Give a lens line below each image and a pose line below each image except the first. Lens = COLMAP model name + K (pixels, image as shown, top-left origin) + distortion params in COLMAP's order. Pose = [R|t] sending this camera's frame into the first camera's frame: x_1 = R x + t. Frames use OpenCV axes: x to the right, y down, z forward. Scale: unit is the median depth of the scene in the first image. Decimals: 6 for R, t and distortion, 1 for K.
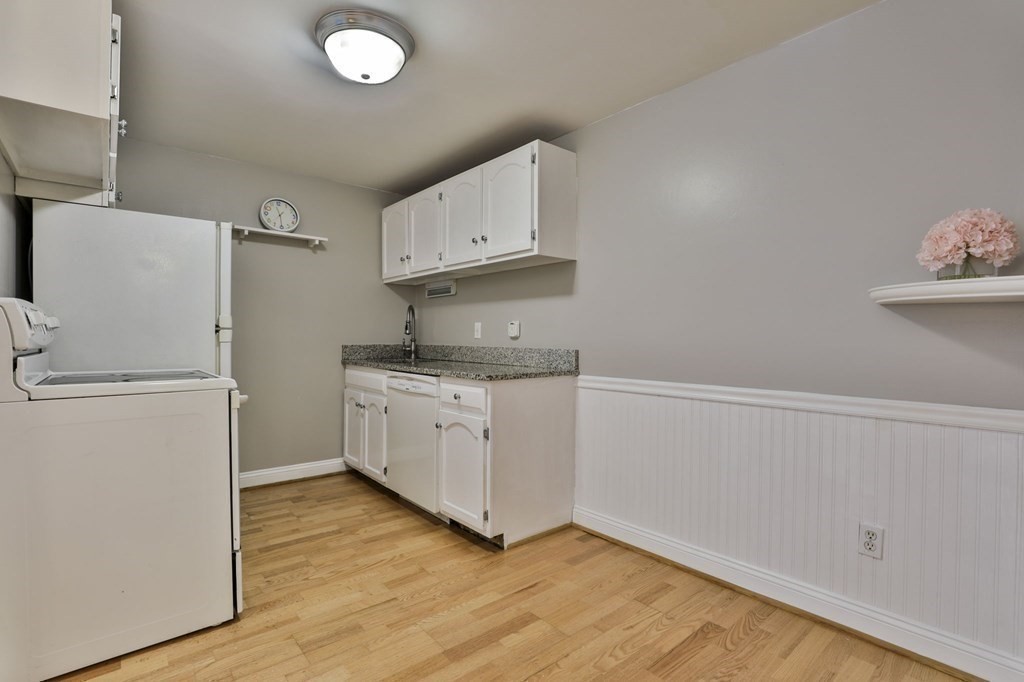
lens RADIAL K [[482.2, 0, 516.9], [0, 482.2, 340.6], [0, 0, 1]] dist [-0.044225, 0.011622]
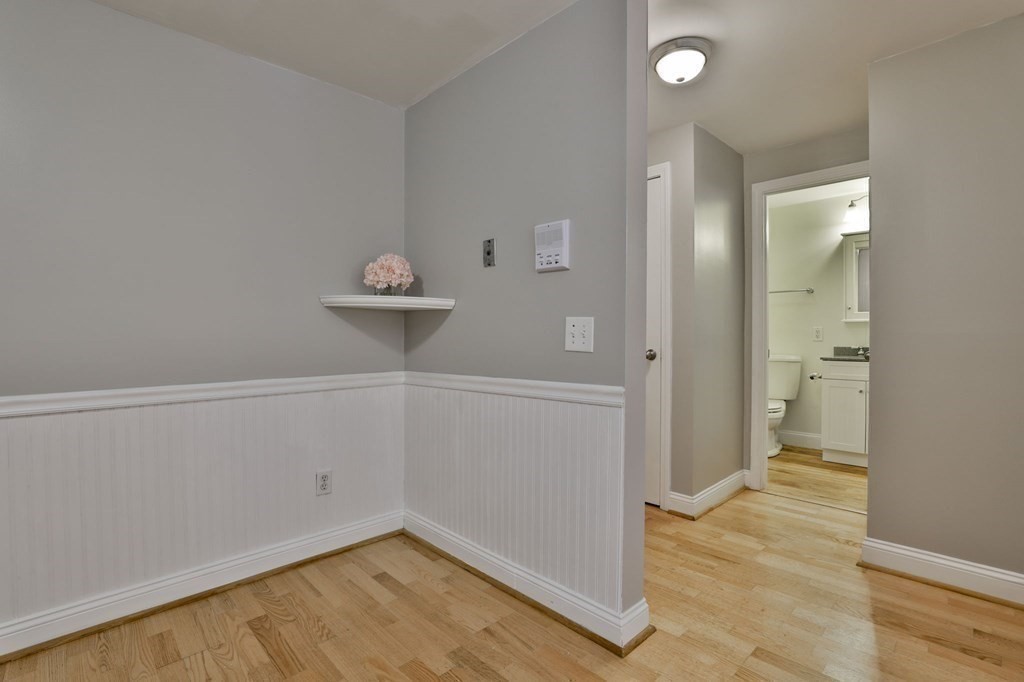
lens RADIAL K [[476.3, 0, 515.1], [0, 476.3, 337.6], [0, 0, 1]] dist [-0.043707, 0.009925]
pose [[-0.064770, -0.013915, 0.997803, -0.376648], [0.007805, 0.999865, 0.014451, -0.001693], [-0.997870, 0.008724, -0.064652, 0.327424]]
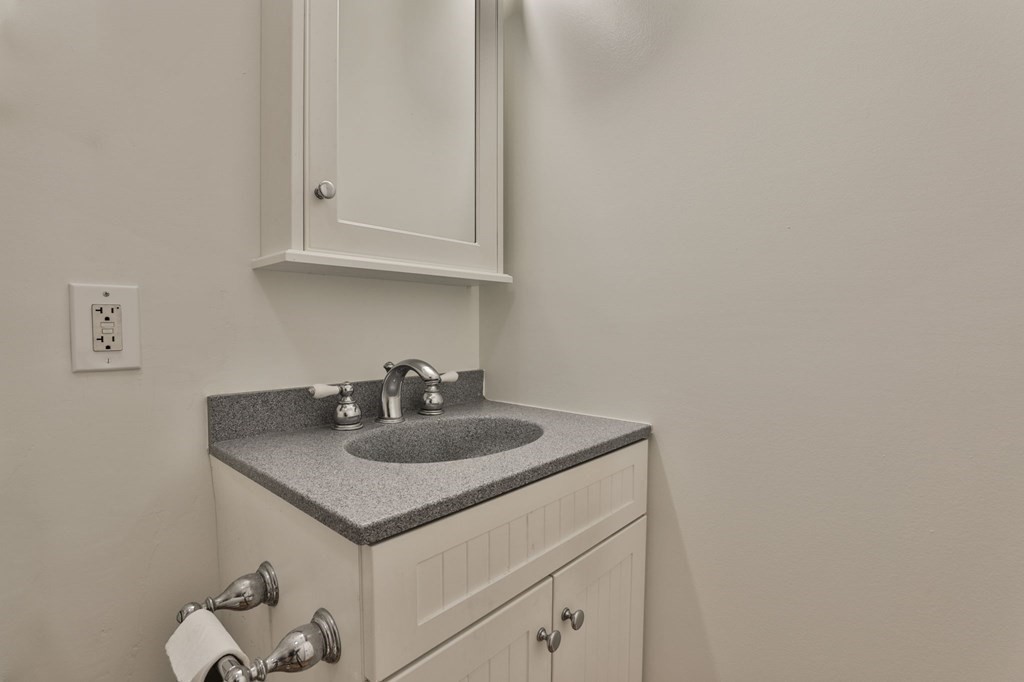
lens RADIAL K [[482.2, 0, 516.9], [0, 482.2, 340.6], [0, 0, 1]] dist [-0.044225, 0.011622]
pose [[-0.990494, -0.004357, -0.137485, 0.946614], [-0.010570, 0.998954, 0.044498, 0.009780], [0.137147, 0.045528, -0.989504, -0.510151]]
